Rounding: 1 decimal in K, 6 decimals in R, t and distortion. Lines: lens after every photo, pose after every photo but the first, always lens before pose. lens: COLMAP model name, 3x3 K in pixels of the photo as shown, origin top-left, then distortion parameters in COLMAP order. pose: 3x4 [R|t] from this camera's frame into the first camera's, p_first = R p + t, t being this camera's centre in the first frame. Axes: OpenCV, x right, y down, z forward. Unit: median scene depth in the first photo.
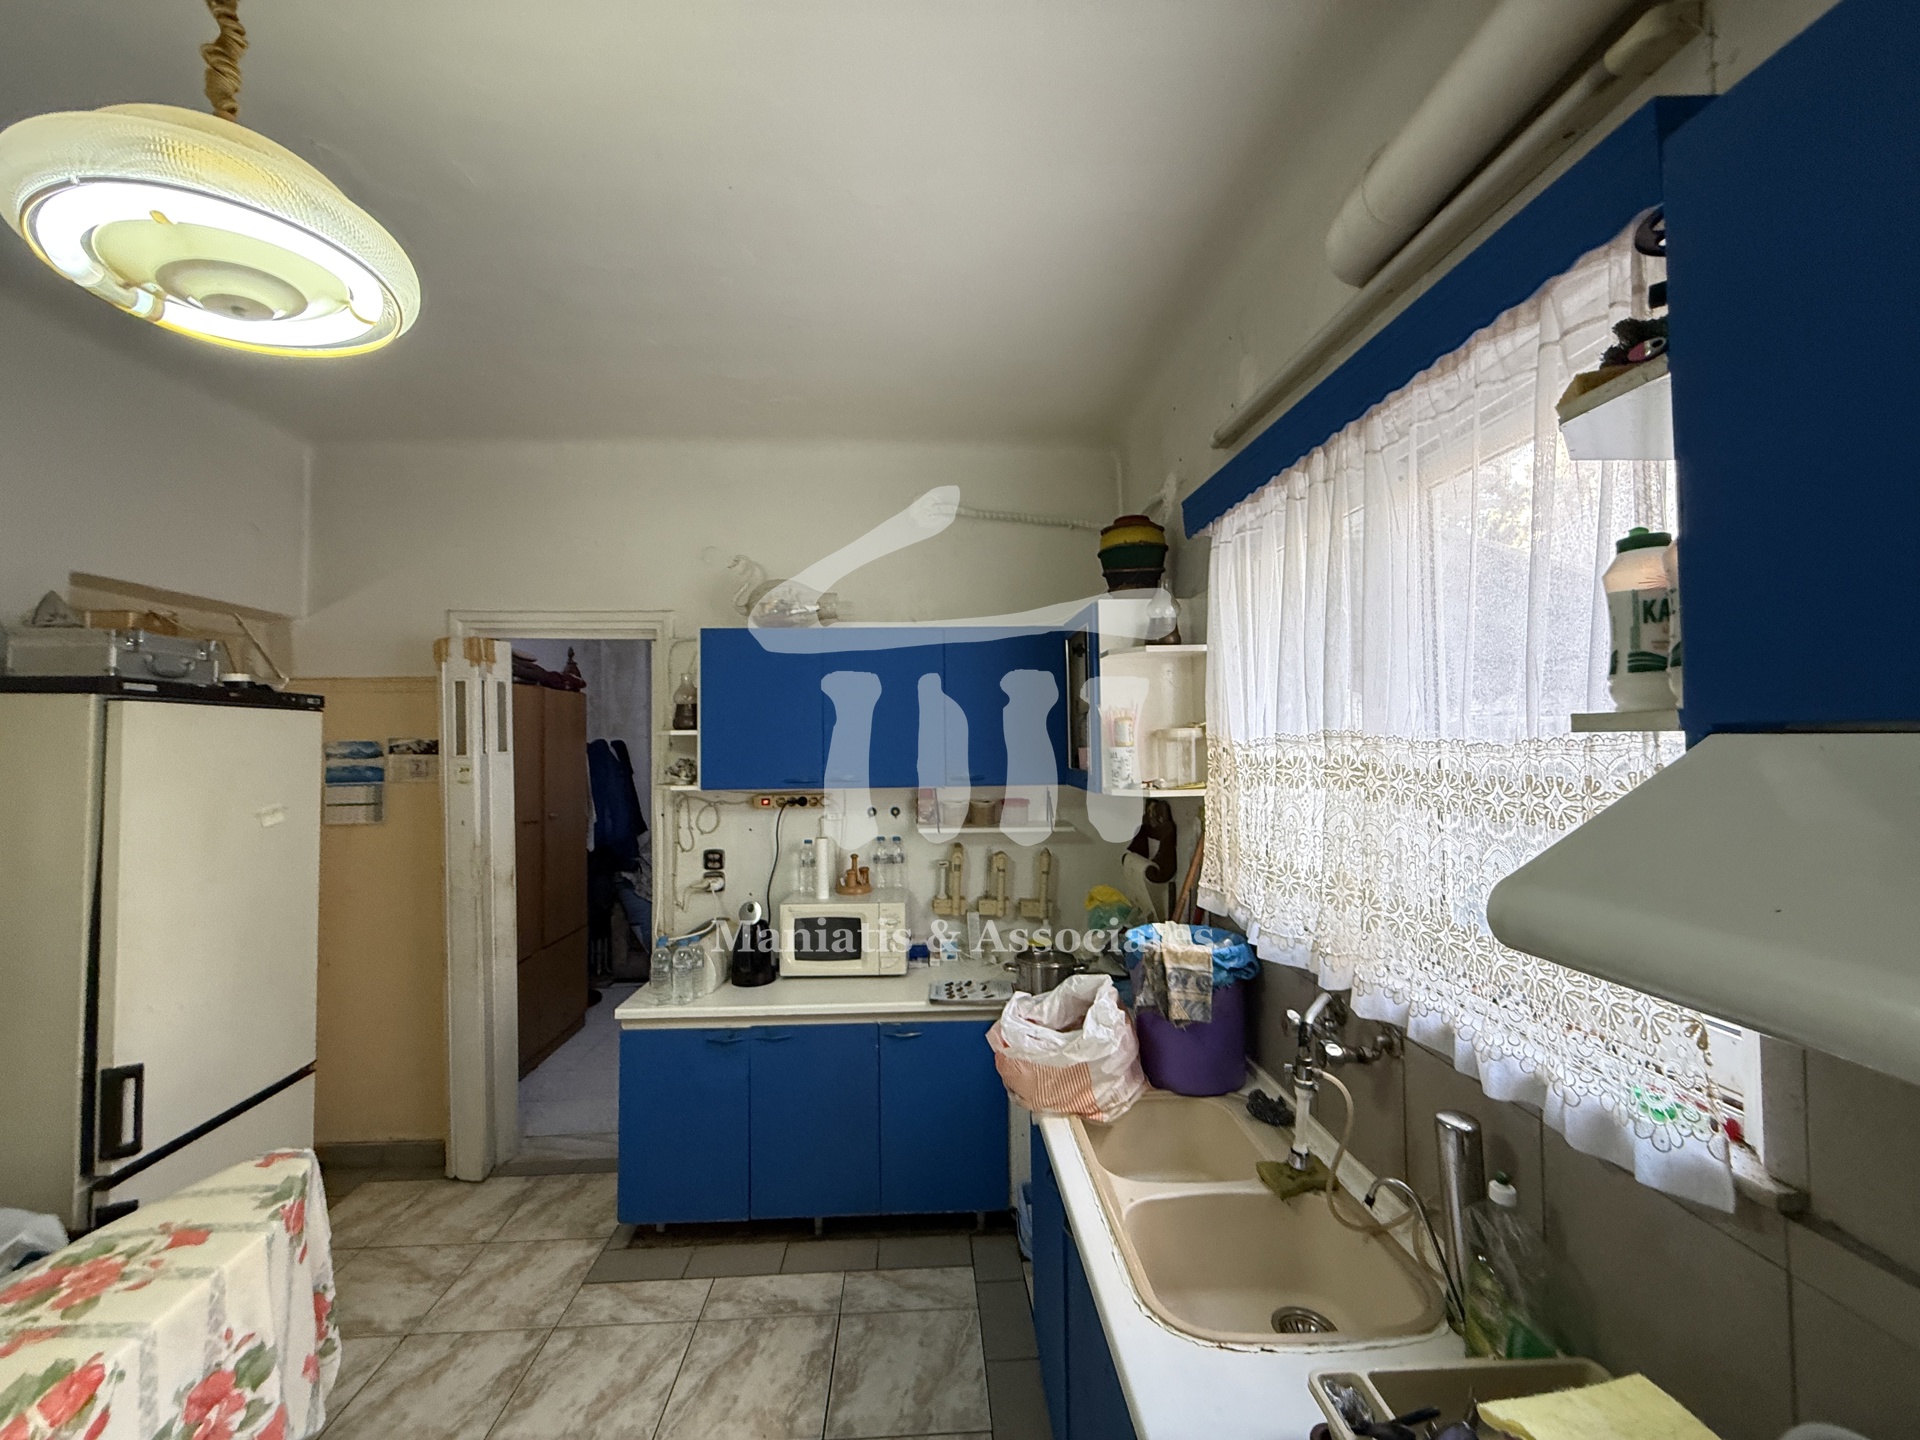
lens RADIAL K [[751.0, 0, 952.4], [0, 751.0, 717.6], [0, 0, 1]] dist [-0.000746, -0.000351]
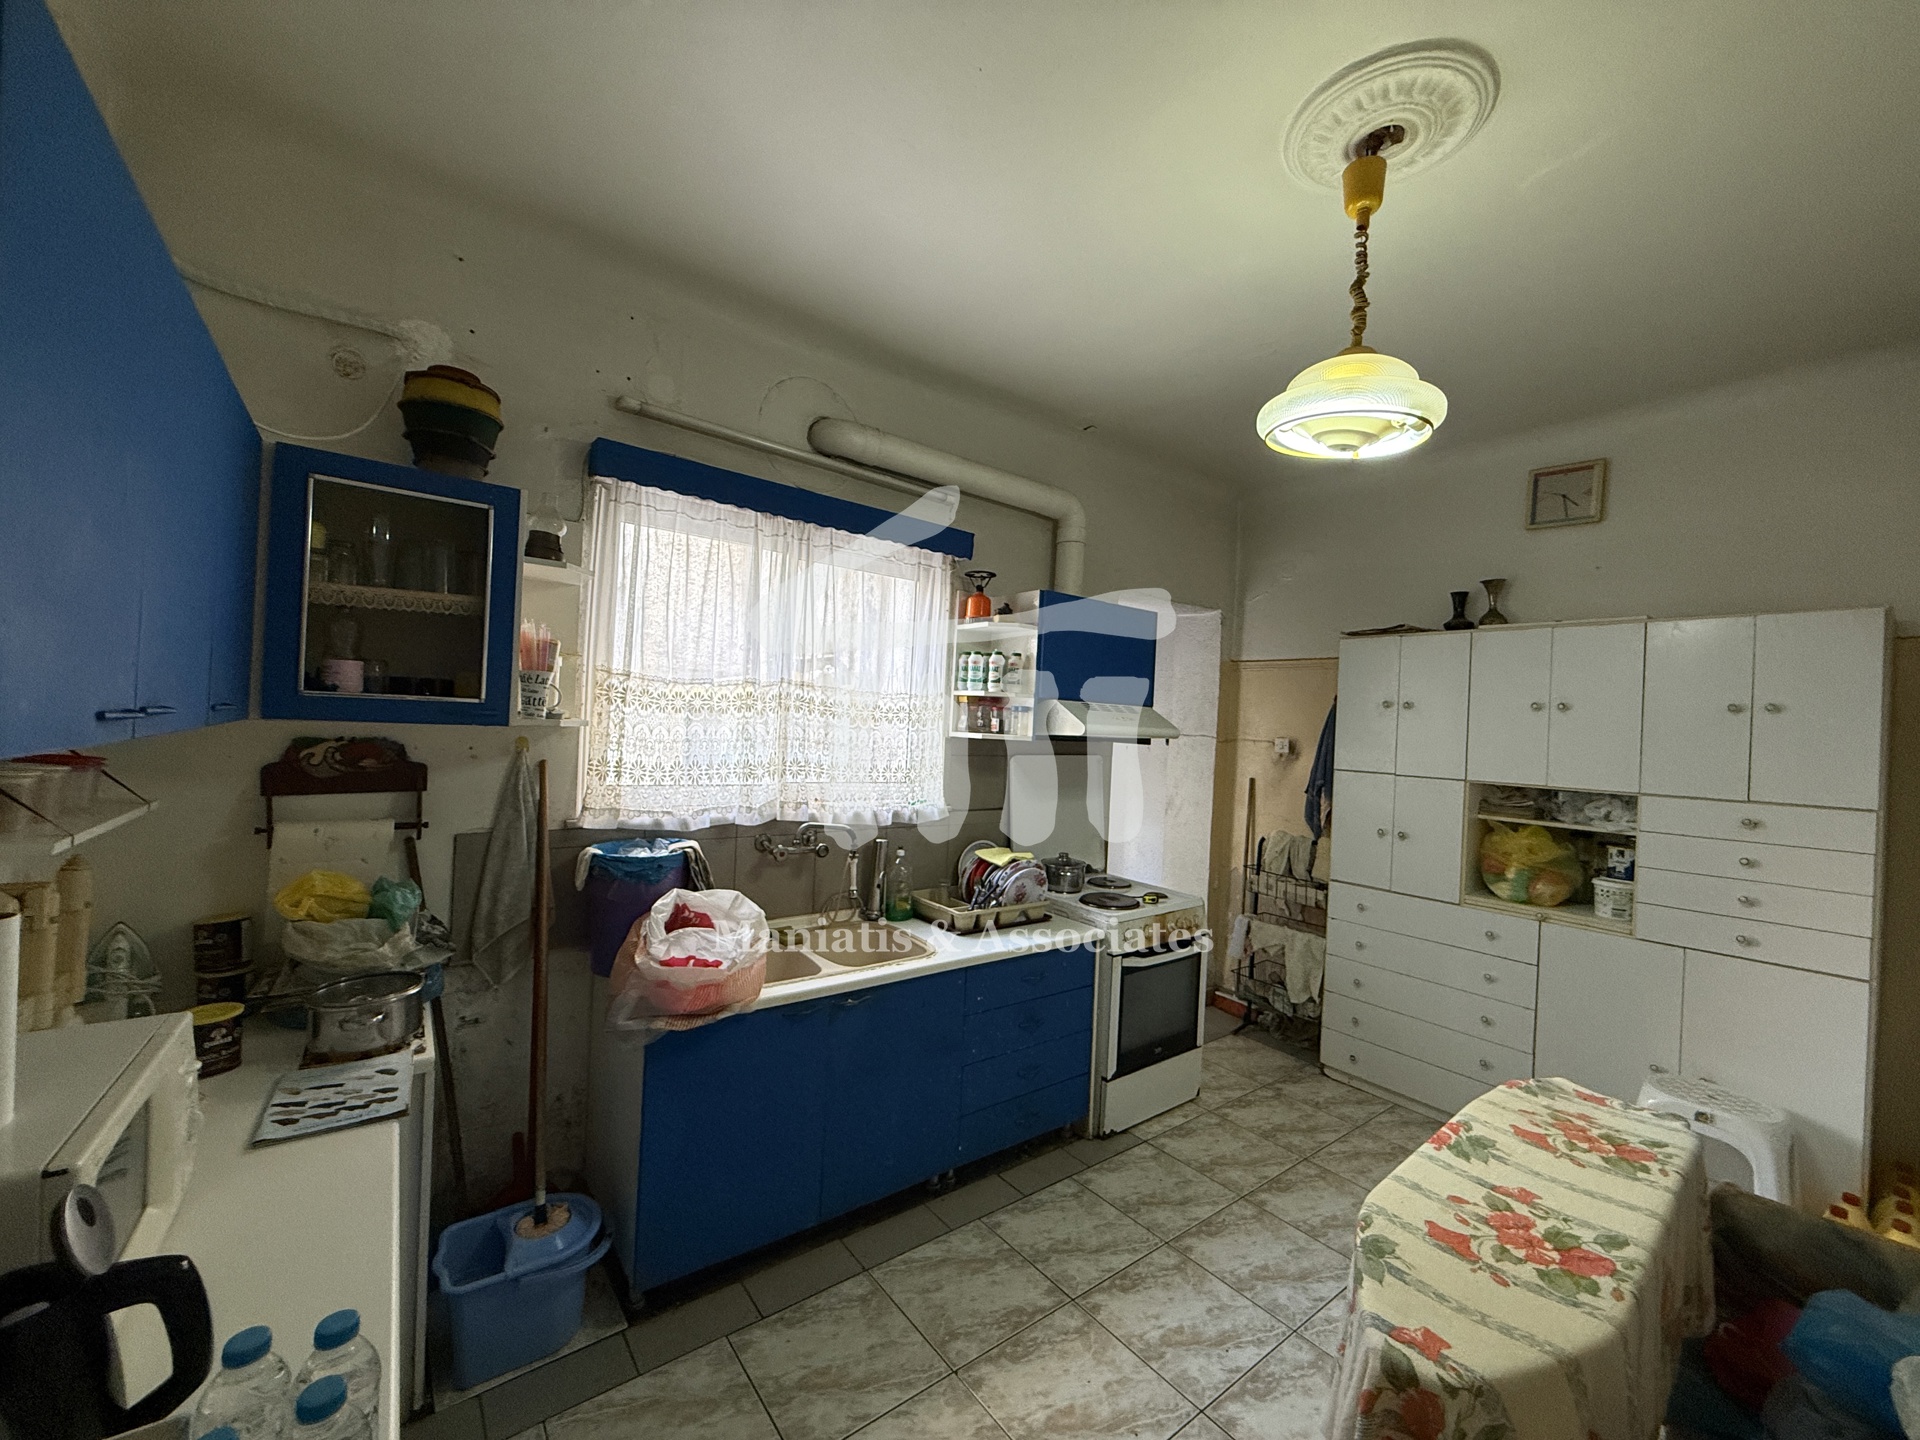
lens RADIAL K [[751.0, 0, 952.4], [0, 751.0, 717.6], [0, 0, 1]] dist [-0.000746, -0.000351]
pose [[-0.555059, -0.014202, 0.831689, -0.632006], [-0.065608, 0.997487, -0.026753, 0.071010], [-0.829219, -0.069415, -0.554596, 0.894358]]
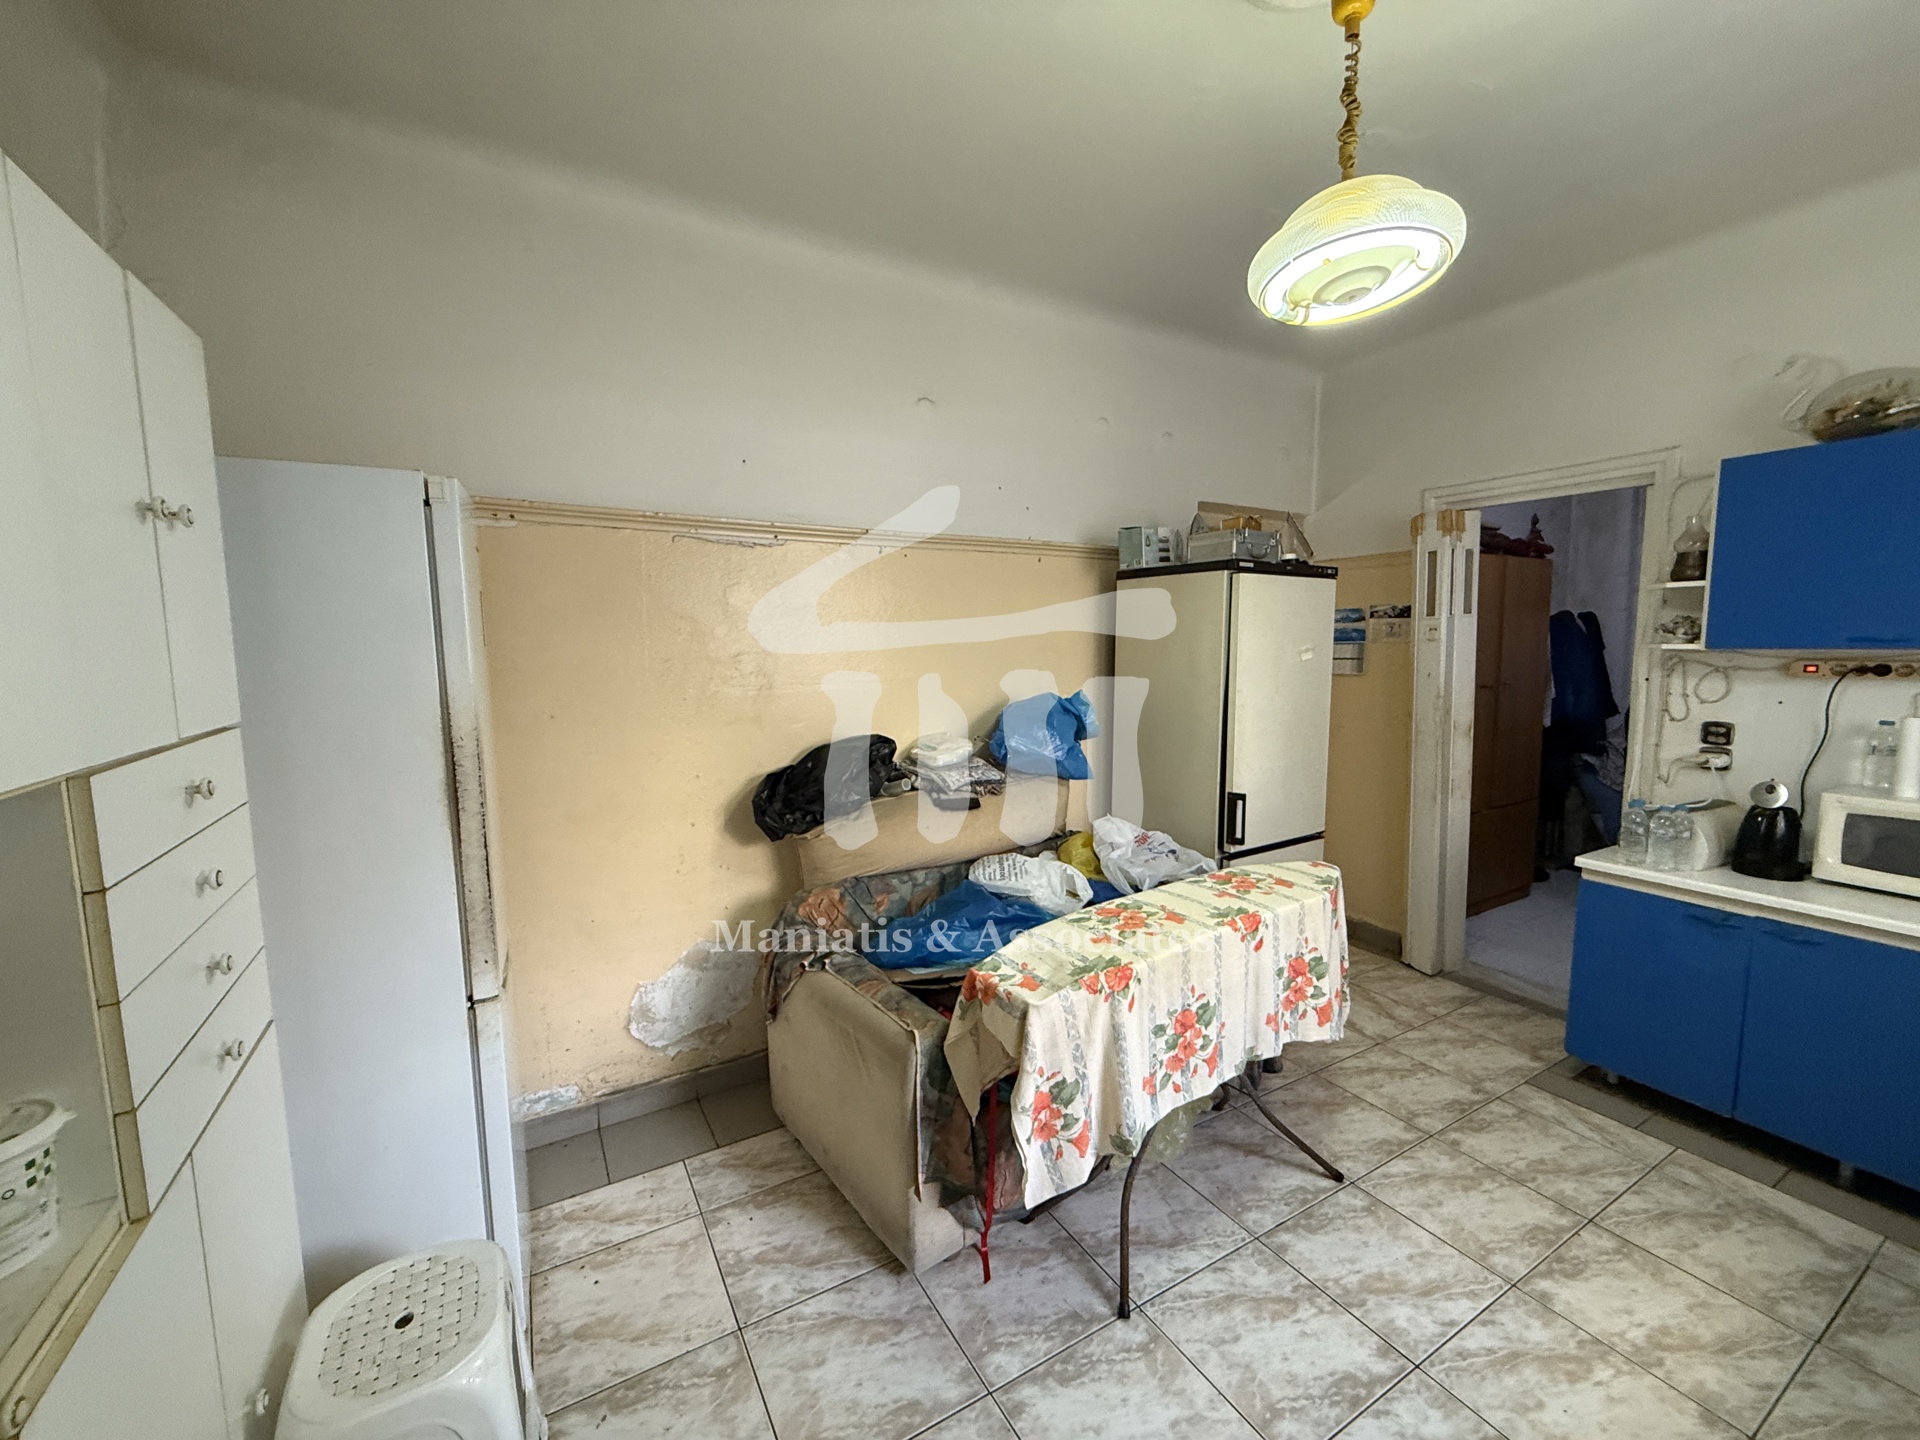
lens RADIAL K [[759.3, 0, 956.4], [0, 759.3, 717.7], [0, 0, 1]] dist [-0.001745, 0.000068]
pose [[0.453305, 0.095672, -0.886206, 0.060091], [0.030397, 0.991986, 0.122640, 0.039254], [0.890837, -0.082532, 0.446764, -0.178781]]
